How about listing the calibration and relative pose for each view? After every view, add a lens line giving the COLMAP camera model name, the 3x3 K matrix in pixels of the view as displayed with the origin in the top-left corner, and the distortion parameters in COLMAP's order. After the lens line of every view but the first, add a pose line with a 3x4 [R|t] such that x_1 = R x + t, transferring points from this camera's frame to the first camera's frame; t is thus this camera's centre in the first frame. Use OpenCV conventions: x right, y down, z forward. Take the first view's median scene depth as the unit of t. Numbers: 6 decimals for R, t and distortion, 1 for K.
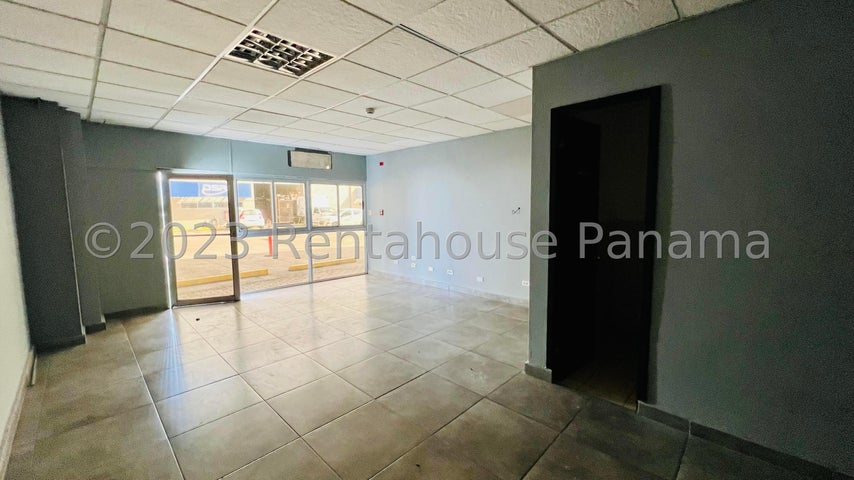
lens RADIAL K [[340.2, 0, 427.0], [0, 340.2, 240.0], [0, 0, 1]] dist [-0.002434, 0.000088]
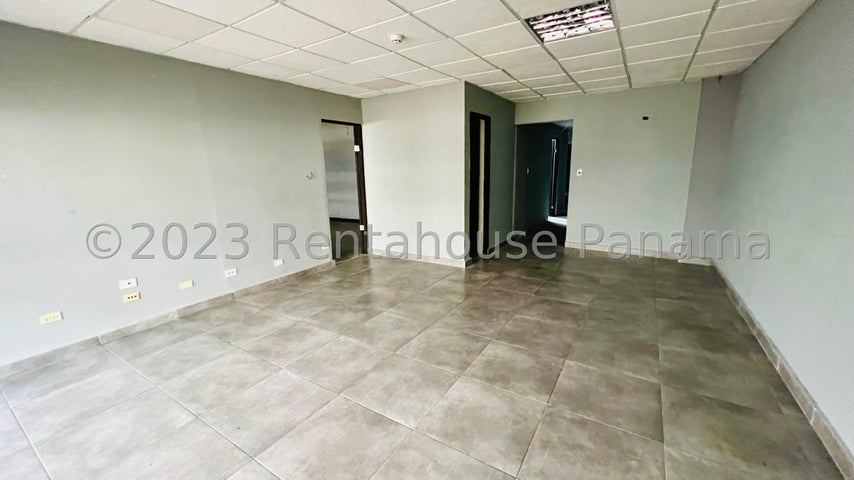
lens RADIAL K [[340.2, 0, 427.0], [0, 340.2, 240.0], [0, 0, 1]] dist [-0.002434, 0.000088]
pose [[-0.207258, -0.186495, 0.960345, -1.227767], [0.116900, 0.969906, 0.213581, -0.119825], [-0.971277, 0.156531, -0.179220, 1.424371]]
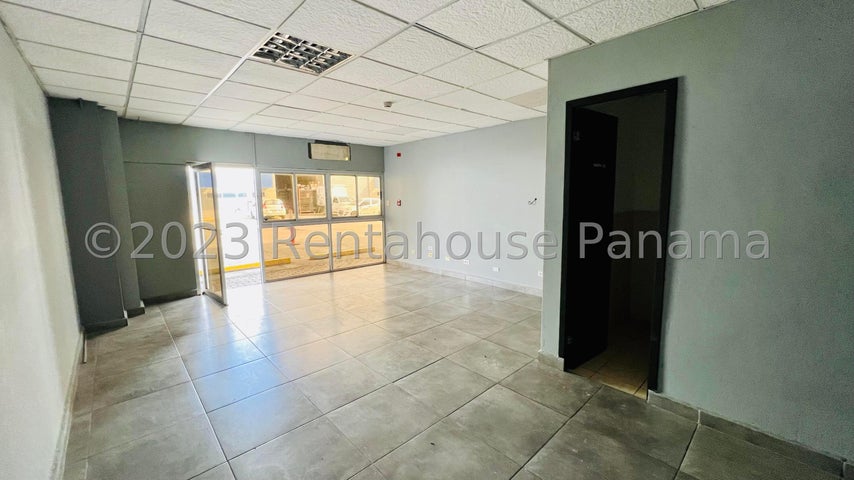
lens RADIAL K [[340.2, 0, 427.0], [0, 340.2, 240.0], [0, 0, 1]] dist [-0.002434, 0.000088]
pose [[0.998622, 0.002906, -0.052402, 0.007824], [-0.001190, 0.999463, 0.032751, -0.008460], [0.052469, -0.032644, 0.998089, -0.032257]]
